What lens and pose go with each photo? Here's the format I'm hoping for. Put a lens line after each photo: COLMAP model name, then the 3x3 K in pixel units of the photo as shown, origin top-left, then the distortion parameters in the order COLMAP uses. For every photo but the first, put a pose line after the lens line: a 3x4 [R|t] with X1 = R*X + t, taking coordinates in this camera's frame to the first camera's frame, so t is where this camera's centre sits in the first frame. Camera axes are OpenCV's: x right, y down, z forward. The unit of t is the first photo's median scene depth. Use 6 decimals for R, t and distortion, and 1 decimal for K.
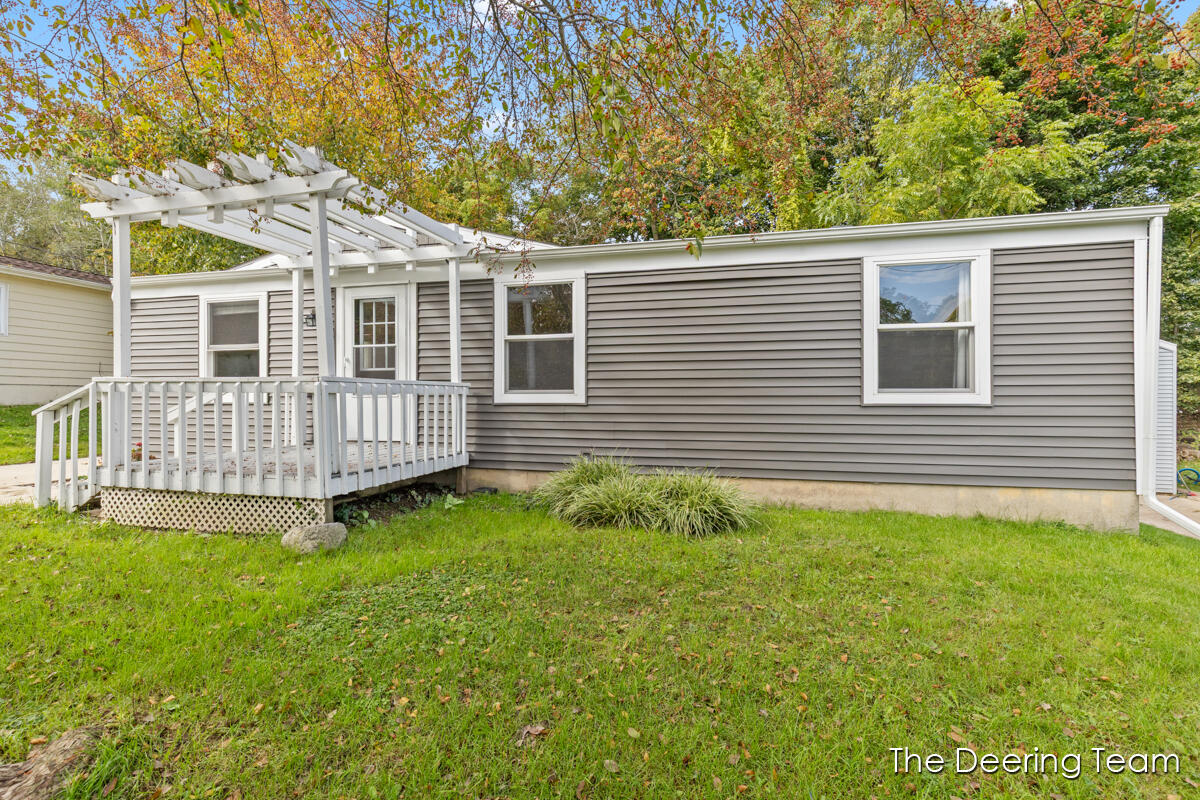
lens RADIAL K [[540.5, 0, 603.4], [0, 540.5, 395.0], [0, 0, 1]] dist [0.006902, -0.001491]
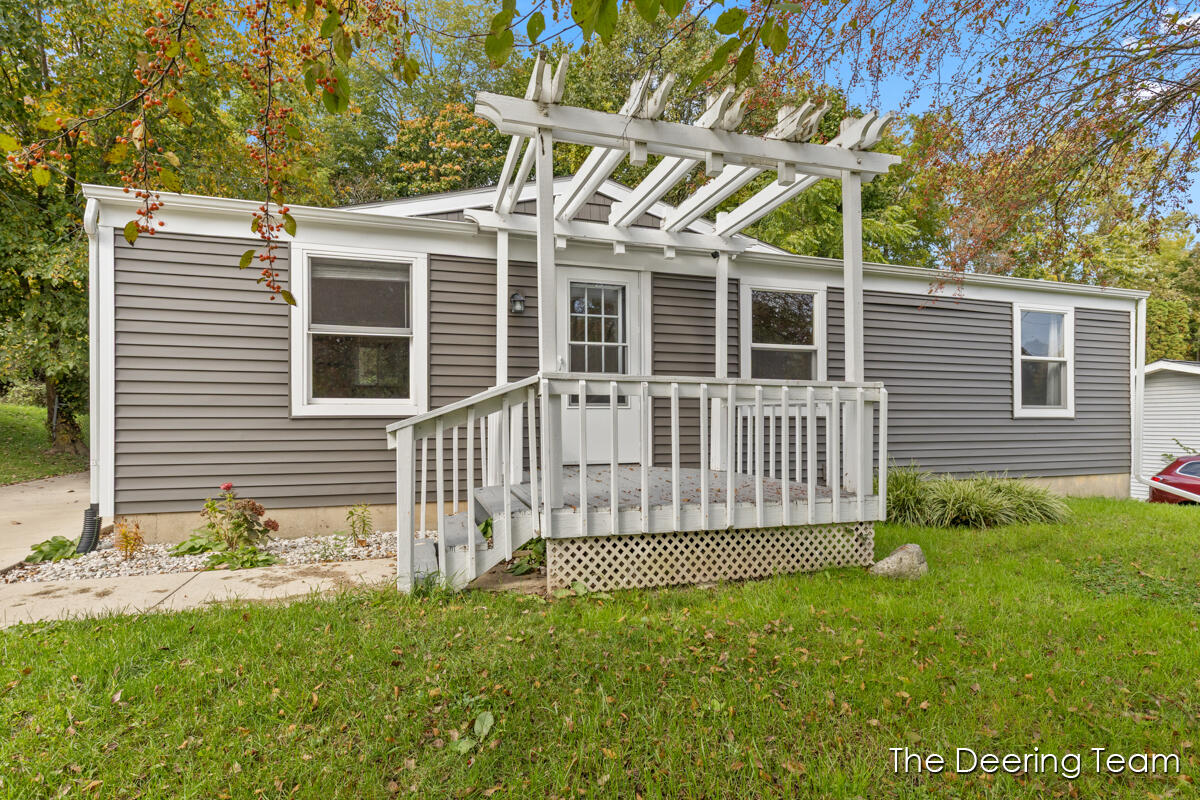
lens RADIAL K [[622.8, 0, 600.5], [0, 622.8, 407.8], [0, 0, 1]] dist [-0.000512, 0.000598]
pose [[0.843709, 0.007868, 0.536744, -1.145413], [-0.010471, 0.999944, 0.001803, 0.002517], [-0.536699, -0.007141, 0.843743, 0.283339]]
